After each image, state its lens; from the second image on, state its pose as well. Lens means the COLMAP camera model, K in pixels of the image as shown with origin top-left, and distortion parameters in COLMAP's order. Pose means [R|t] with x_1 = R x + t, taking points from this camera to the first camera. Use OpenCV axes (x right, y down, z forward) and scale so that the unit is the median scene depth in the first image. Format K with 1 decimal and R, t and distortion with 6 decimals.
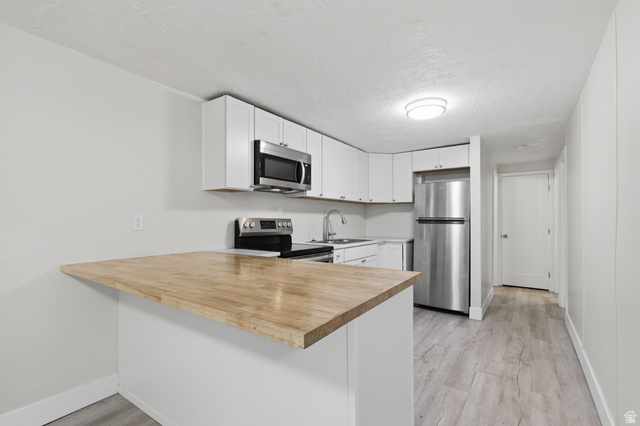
lens RADIAL K [[295.3, 0, 321.0], [0, 295.3, 216.7], [0, 0, 1]] dist [0.005078, -0.000037]
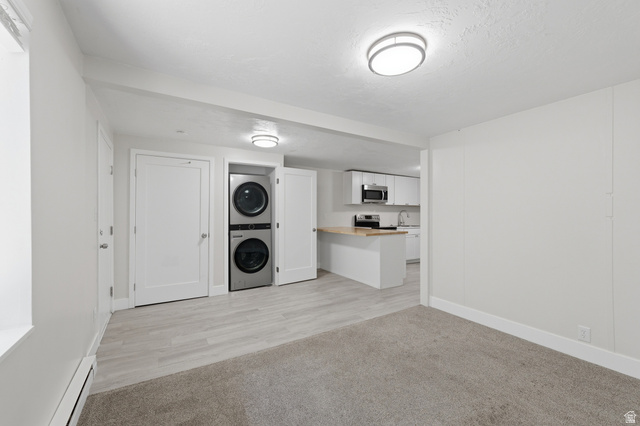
lens RADIAL K [[266.5, 0, 315.6], [0, 266.5, 211.5], [0, 0, 1]] dist [-0.001246, 0.001315]
pose [[0.914750, -0.007066, -0.403958, 0.247265], [0.006409, 0.999975, -0.002978, -0.013830], [0.403969, 0.000135, 0.914773, -0.938121]]
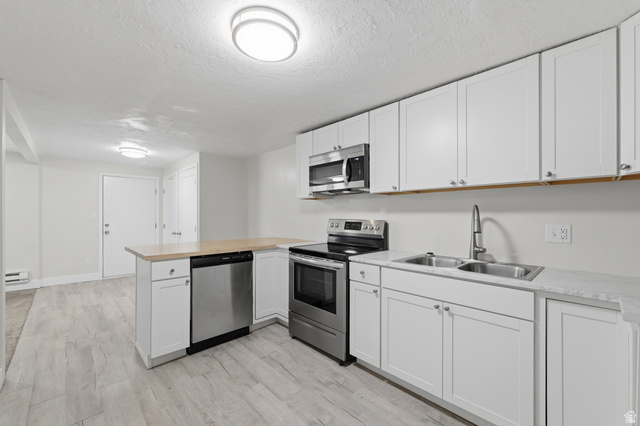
lens RADIAL K [[266.5, 0, 318.2], [0, 266.5, 214.4], [0, 0, 1]] dist [-0.001246, 0.001315]
pose [[-0.196372, -0.006394, -0.980509, 0.626393], [0.006755, 0.999946, -0.007874, -0.004725], [0.980506, -0.008170, -0.196319, 0.884212]]
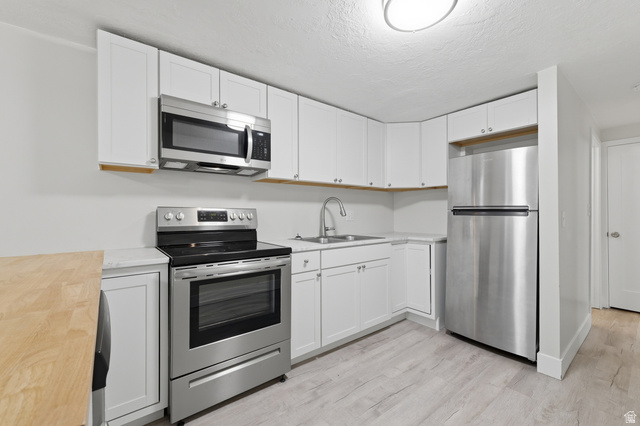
lens RADIAL K [[266.5, 0, 319.8], [0, 266.5, 210.5], [0, 0, 1]] dist [-0.001246, 0.001315]
pose [[0.959109, -0.005037, -0.282992, 0.231124], [0.005438, 0.999985, 0.000629, 0.011613], [0.282985, -0.002142, 0.959122, 0.351392]]
